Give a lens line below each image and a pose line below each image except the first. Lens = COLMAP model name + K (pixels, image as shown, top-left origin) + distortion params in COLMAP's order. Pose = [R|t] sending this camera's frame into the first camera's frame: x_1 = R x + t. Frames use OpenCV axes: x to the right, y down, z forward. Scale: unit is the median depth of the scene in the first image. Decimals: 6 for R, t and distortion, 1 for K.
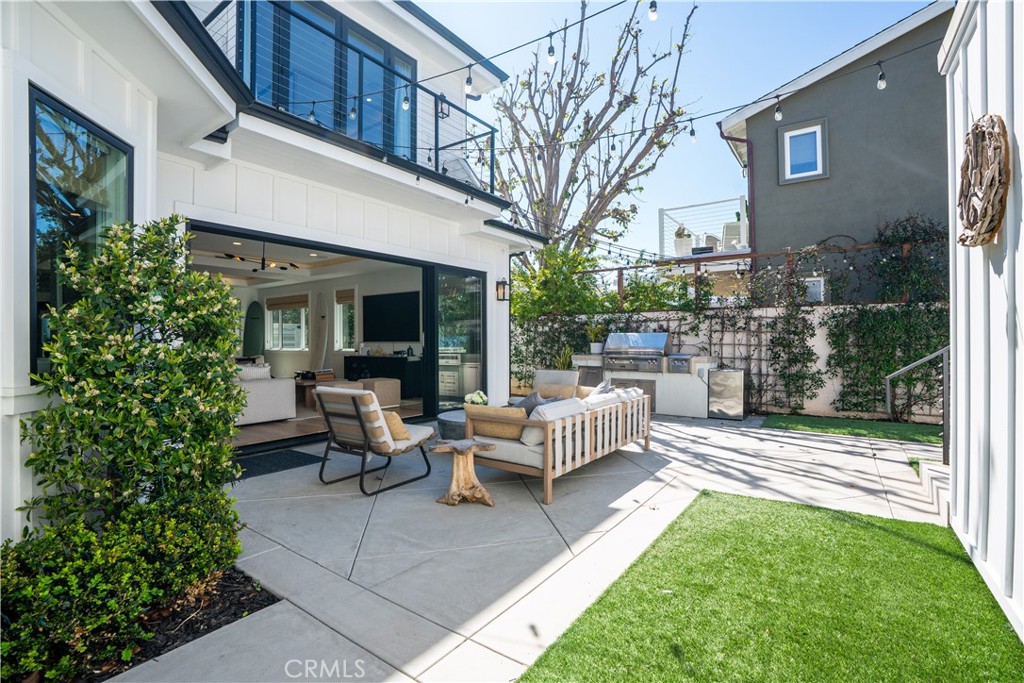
lens RADIAL K [[478.9, 0, 509.6], [0, 478.9, 338.6], [0, 0, 1]] dist [-0.011776, 0.001367]
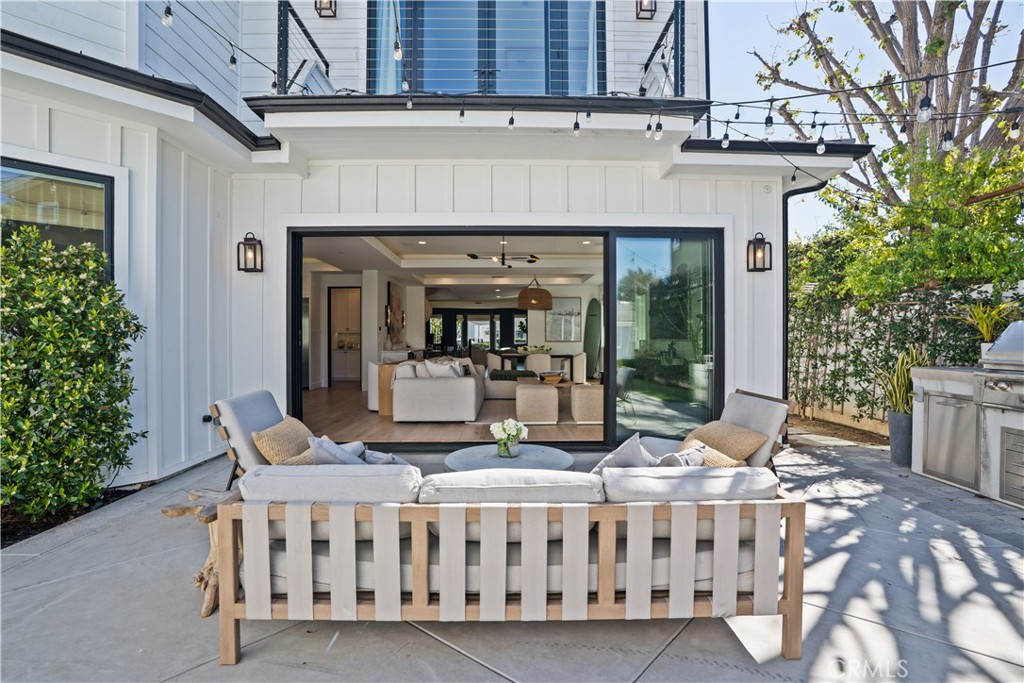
lens RADIAL K [[478.9, 0, 510.4], [0, 478.9, 344.4], [0, 0, 1]] dist [-0.011776, 0.001367]
pose [[0.604551, 0.013984, -0.796444, 0.318184], [0.001393, 0.999826, 0.018612, 0.000697], [0.796565, -0.012361, 0.604426, 0.454285]]
